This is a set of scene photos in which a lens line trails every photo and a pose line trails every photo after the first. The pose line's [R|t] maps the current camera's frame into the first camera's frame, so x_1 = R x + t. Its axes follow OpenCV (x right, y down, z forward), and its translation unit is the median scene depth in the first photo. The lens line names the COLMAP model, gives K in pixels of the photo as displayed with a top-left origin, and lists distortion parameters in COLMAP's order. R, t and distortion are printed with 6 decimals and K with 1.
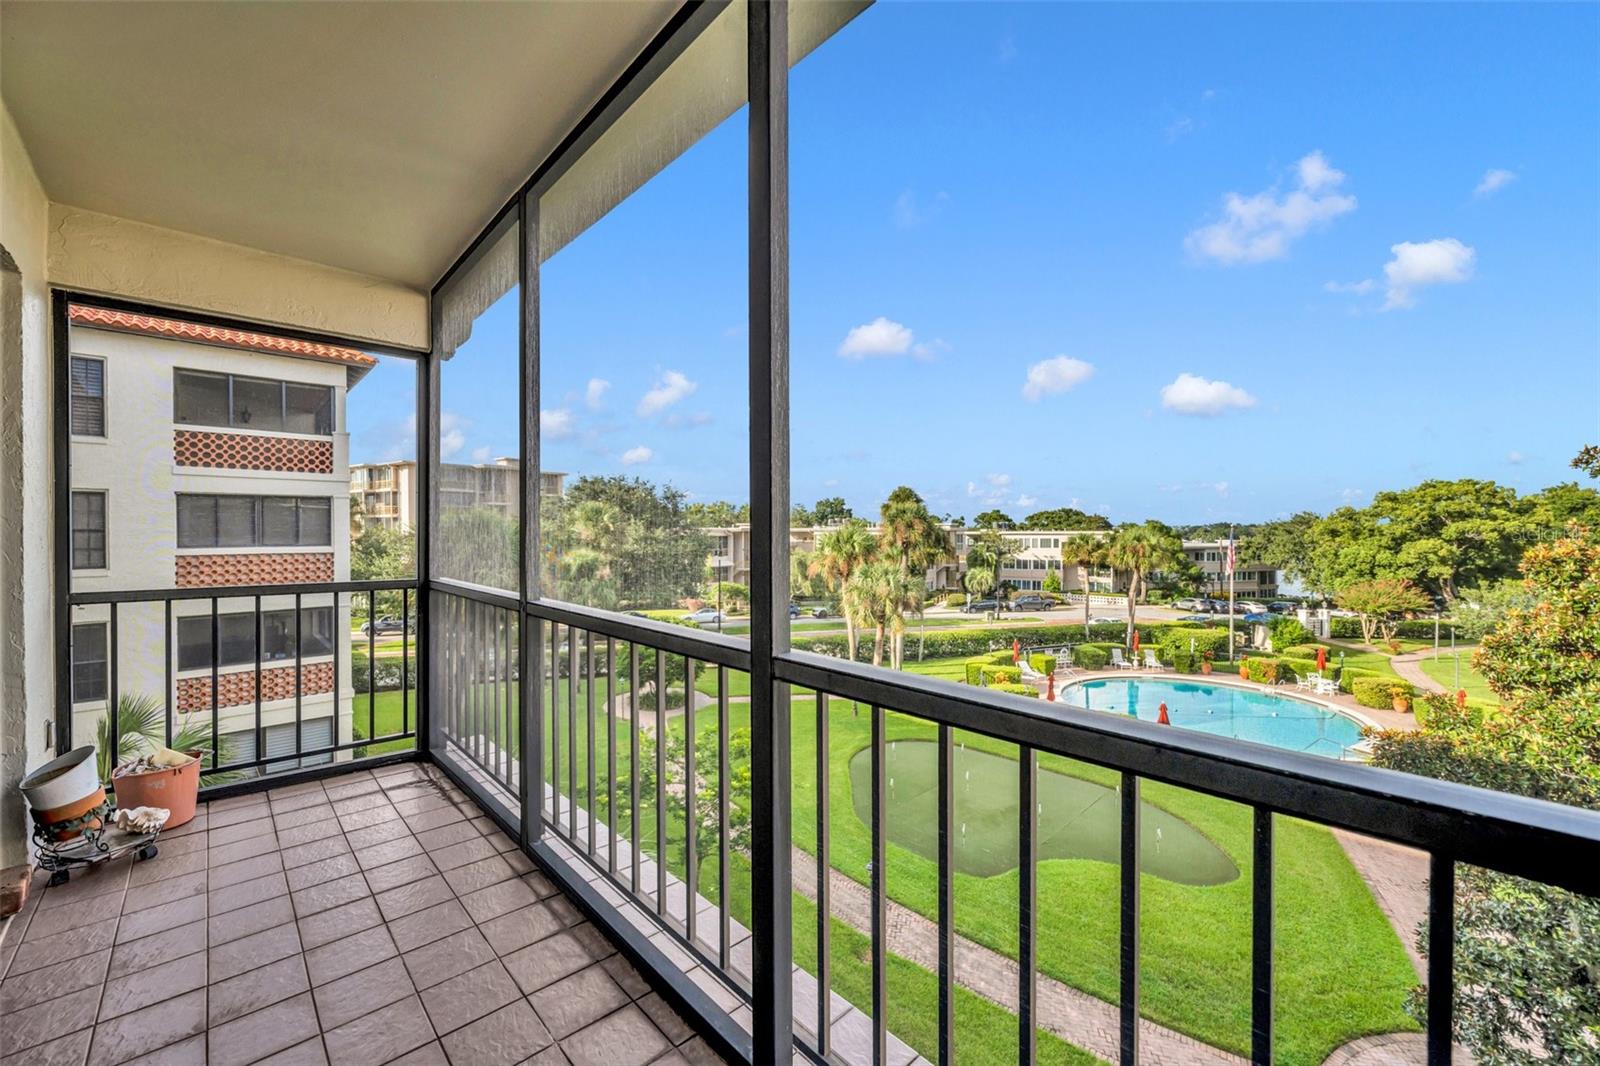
lens RADIAL K [[646.1, 0, 788.8], [0, 646.1, 530.6], [0, 0, 1]] dist [-0.000955, -0.000010]
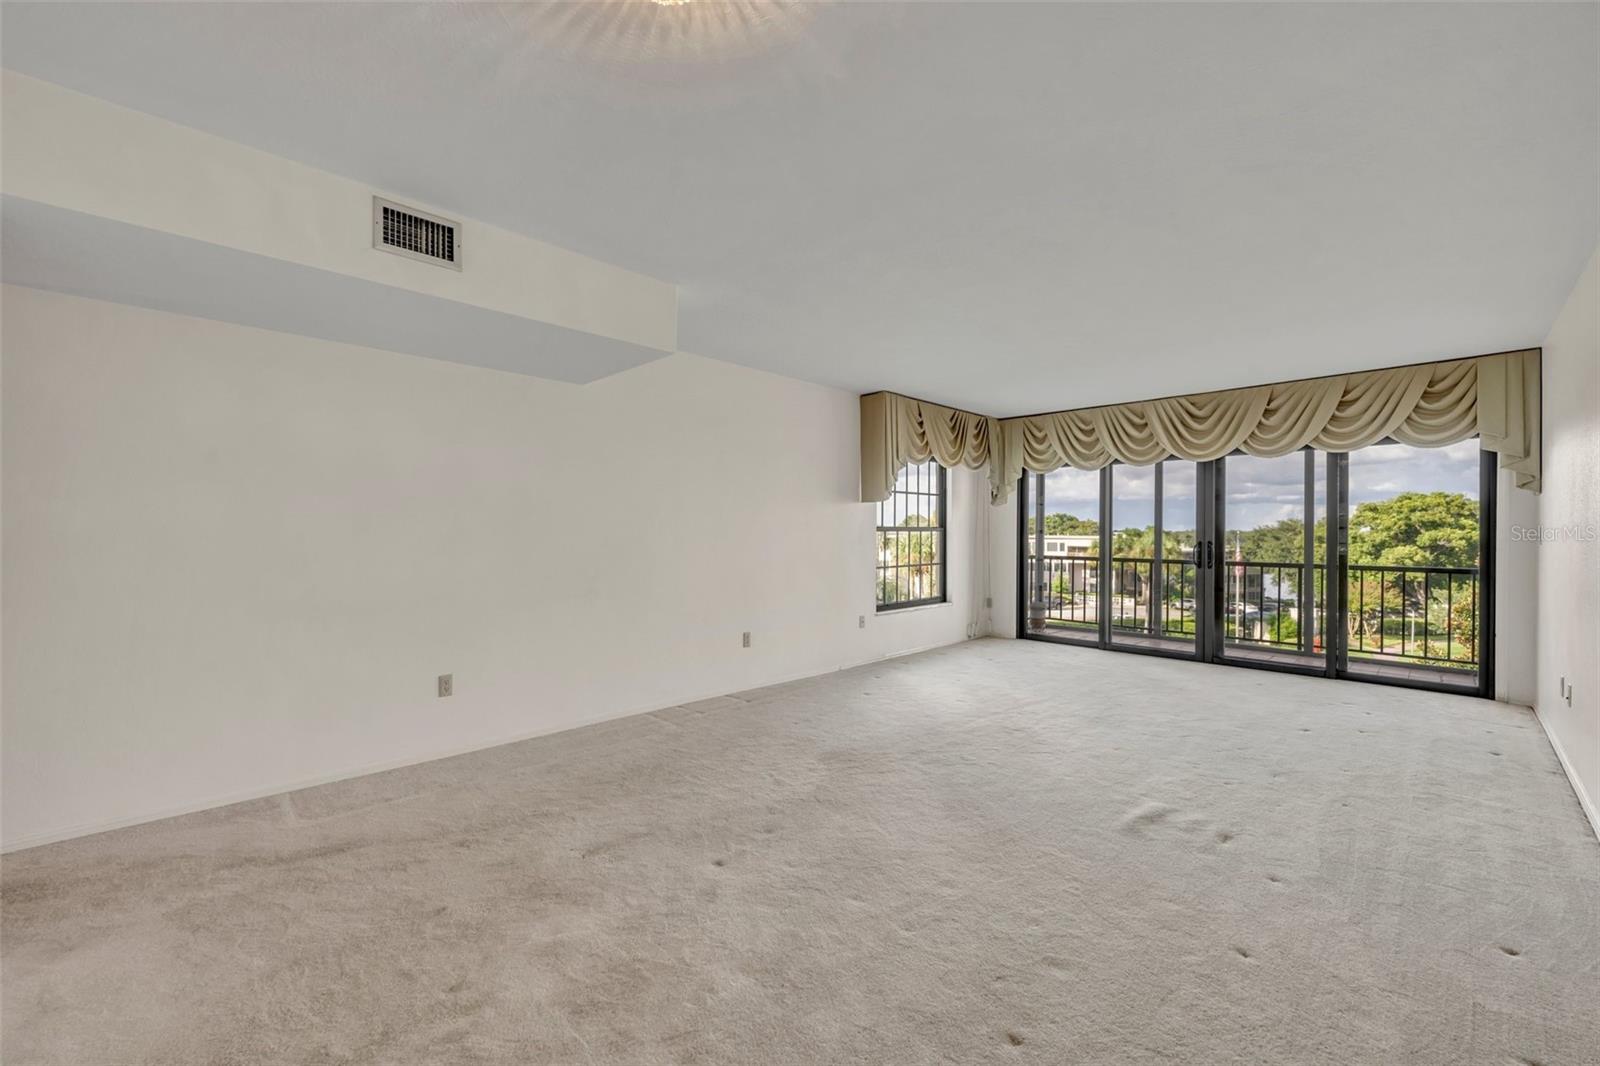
lens RADIAL K [[637.0, 0, 802.1], [0, 637.0, 529.1], [0, 0, 1]] dist [-0.000176, -0.000156]
pose [[0.999628, 0.009009, 0.025742, -0.075127], [-0.008851, 0.999941, -0.006244, 0.000347], [-0.025797, 0.006014, 0.999649, -0.069518]]
